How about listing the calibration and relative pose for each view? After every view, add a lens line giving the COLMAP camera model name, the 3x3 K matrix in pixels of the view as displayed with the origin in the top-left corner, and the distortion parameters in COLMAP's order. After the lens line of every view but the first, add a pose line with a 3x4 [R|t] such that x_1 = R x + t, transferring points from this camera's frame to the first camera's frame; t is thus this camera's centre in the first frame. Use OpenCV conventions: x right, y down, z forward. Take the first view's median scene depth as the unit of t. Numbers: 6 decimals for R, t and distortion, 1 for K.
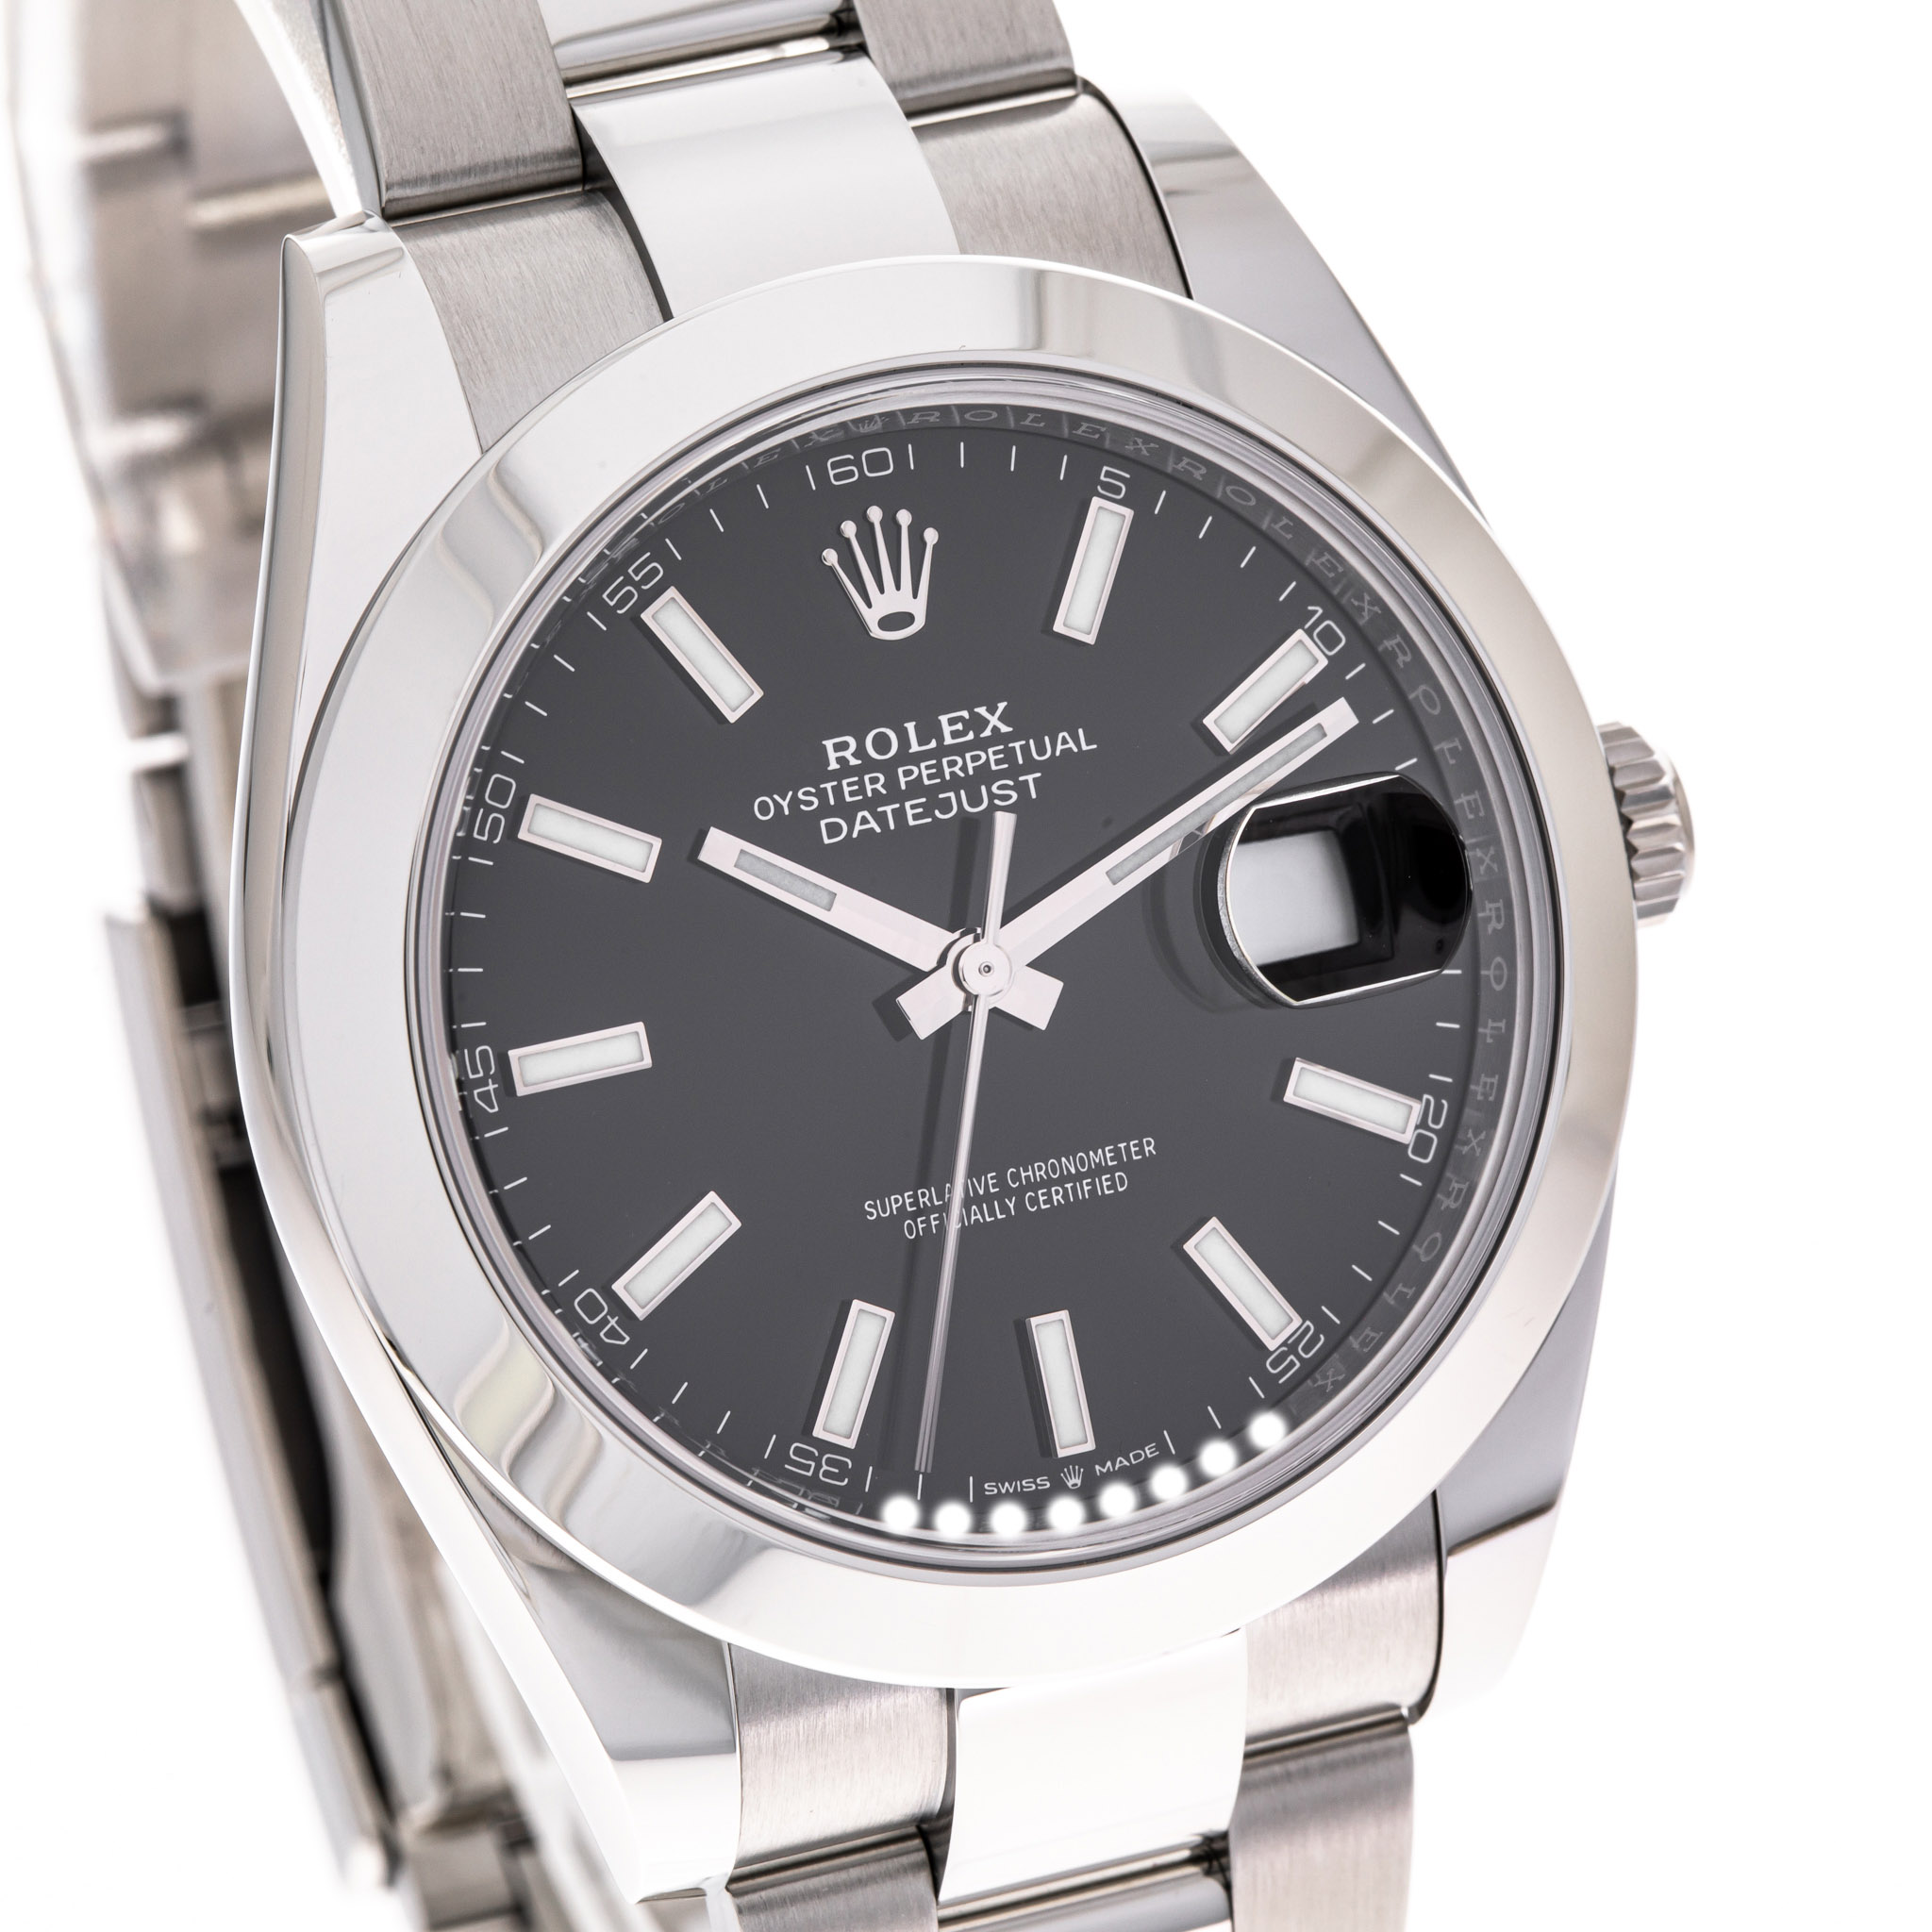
lens RADIAL K [[12947.6, 0, 973.2], [0, 12947.6, 979.0], [0, 0, 1]] dist [0.989223, 0.000000]
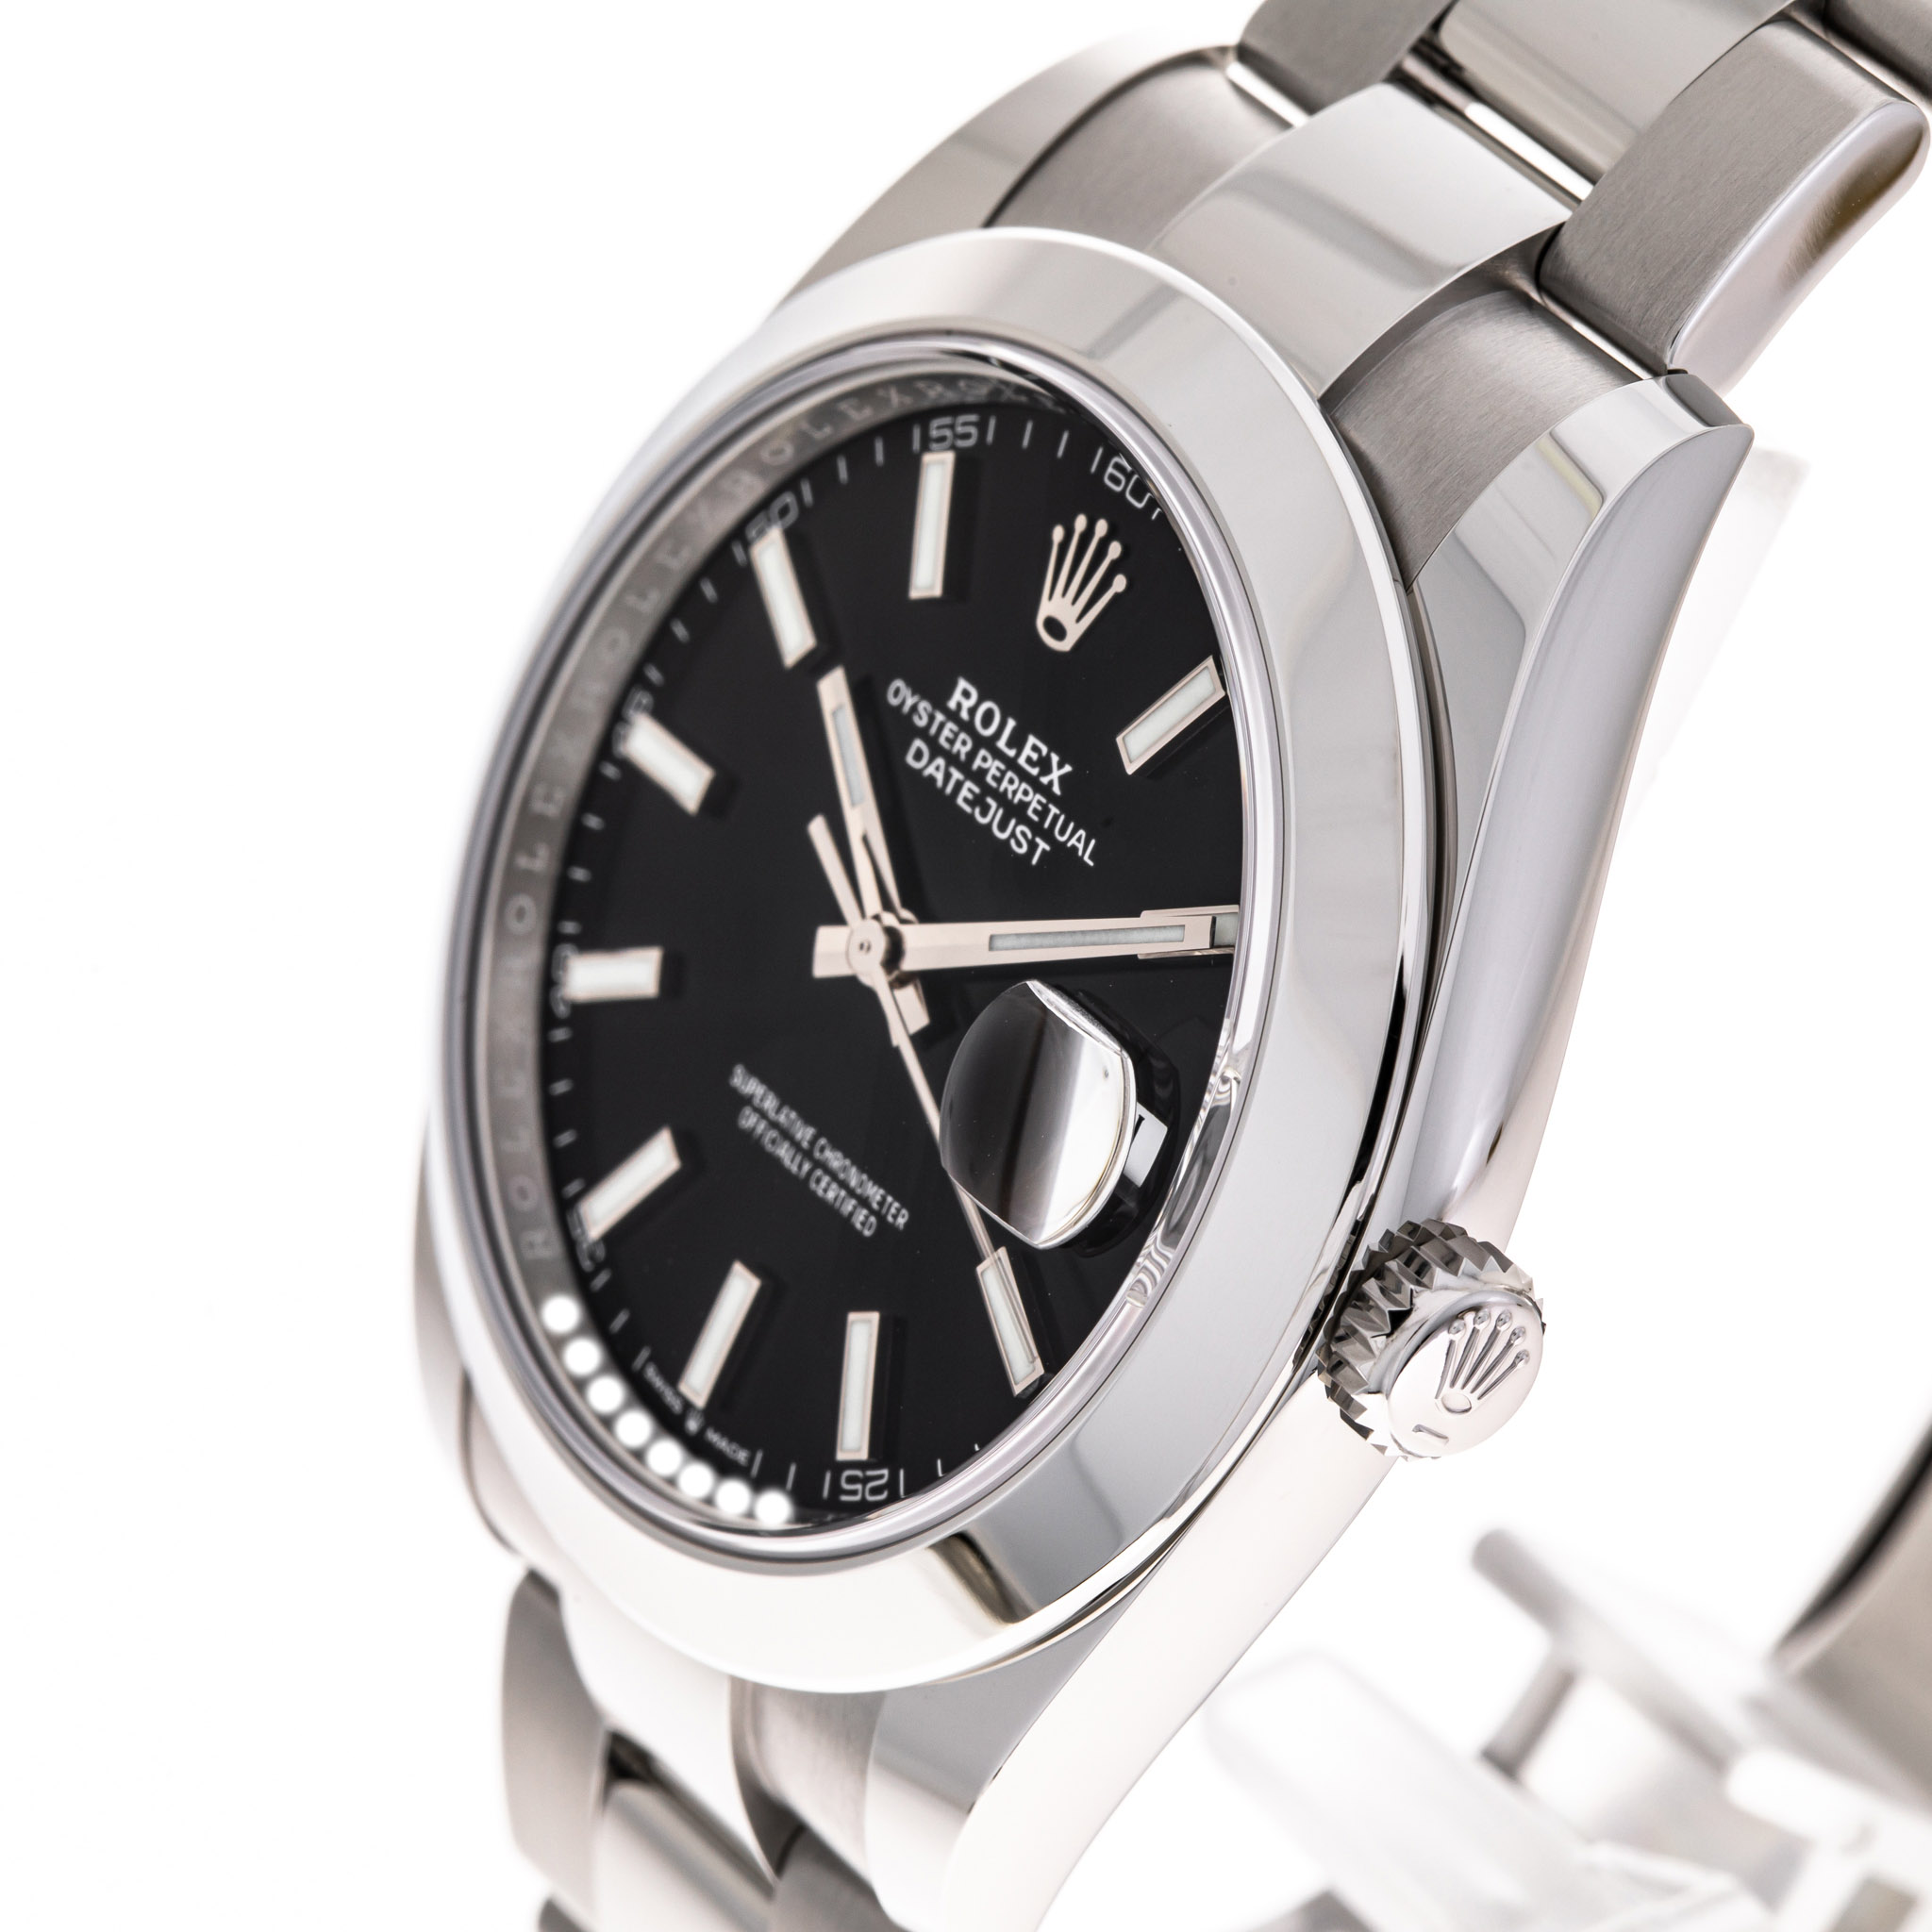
lens RADIAL K [[12947.6, 0, 971.0], [0, 12947.6, 959.3], [0, 0, 1]] dist [0.989223, 0.000000]
pose [[0.171315, 0.544362, -0.821171, 0.795137], [-0.485852, 0.771775, 0.410257, -0.399680], [0.857087, 0.328685, 0.396696, 0.619337]]
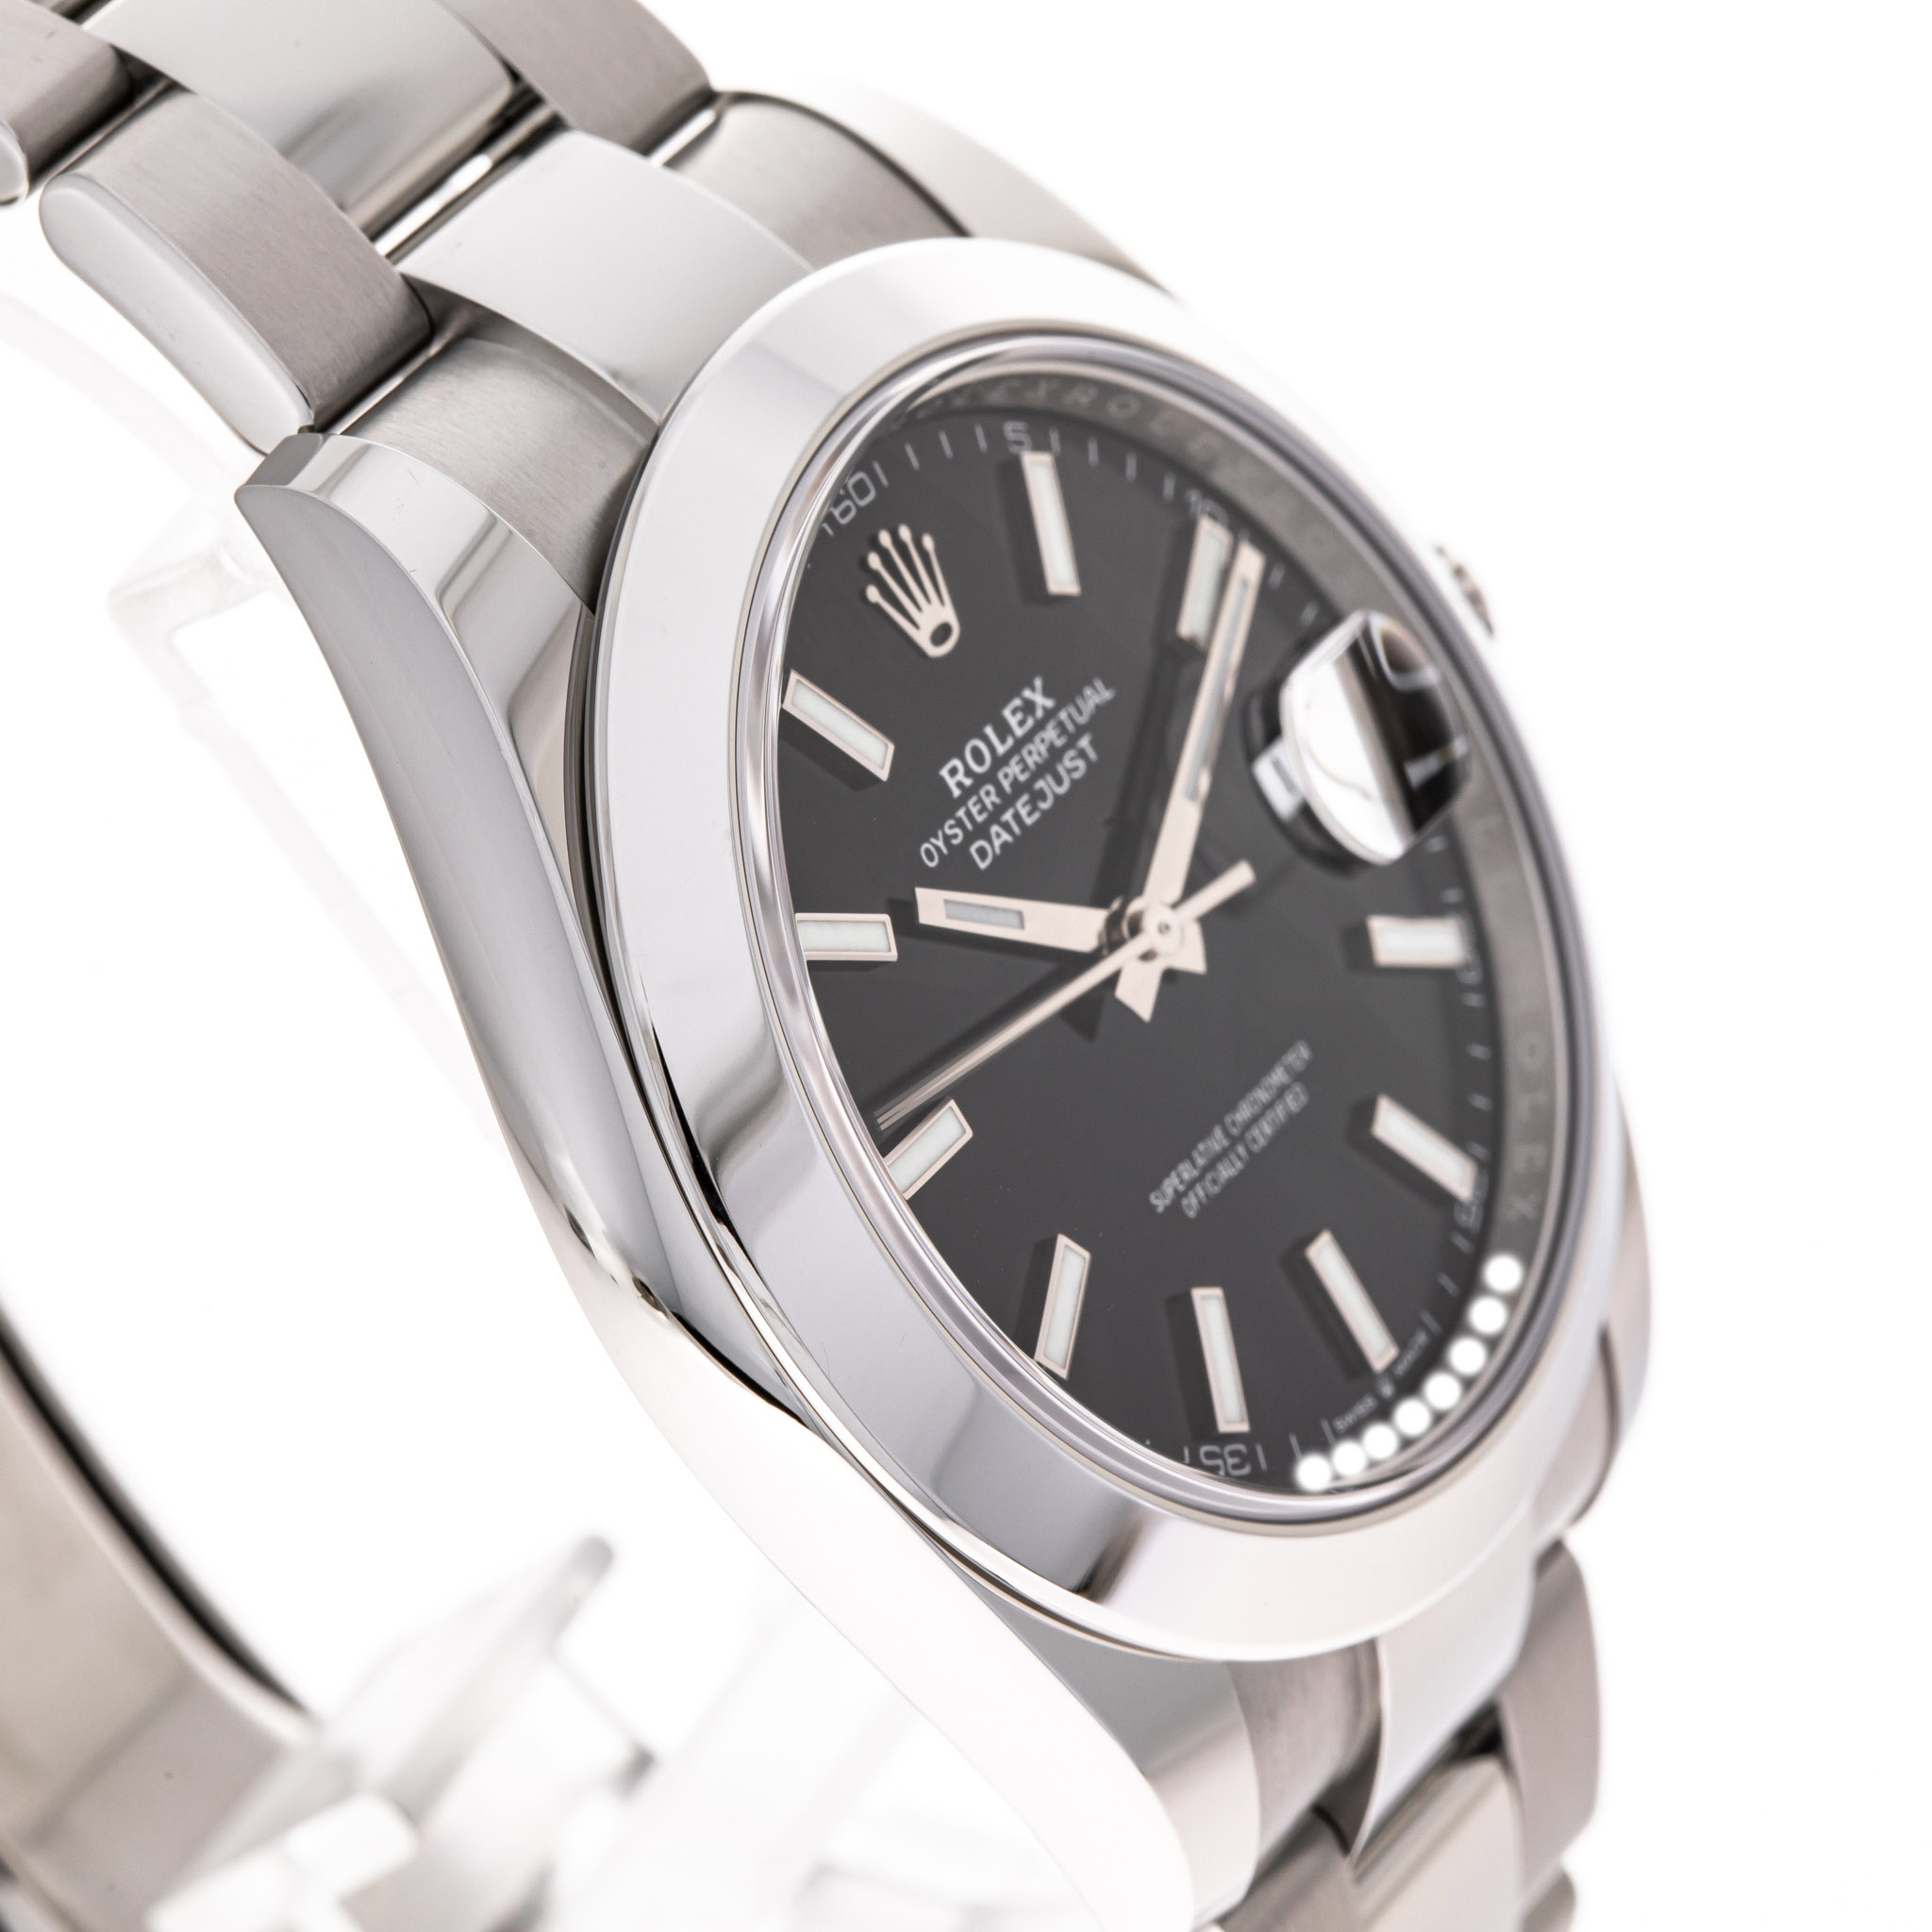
lens RADIAL K [[12947.6, 0, 967.3], [0, 12947.6, 967.5], [0, 0, 1]] dist [0.989223, 0.000000]
pose [[0.786662, -0.355733, 0.504596, -0.501249], [0.369456, 0.926062, 0.076883, -0.078142], [-0.494637, 0.125945, 0.859925, 0.168196]]
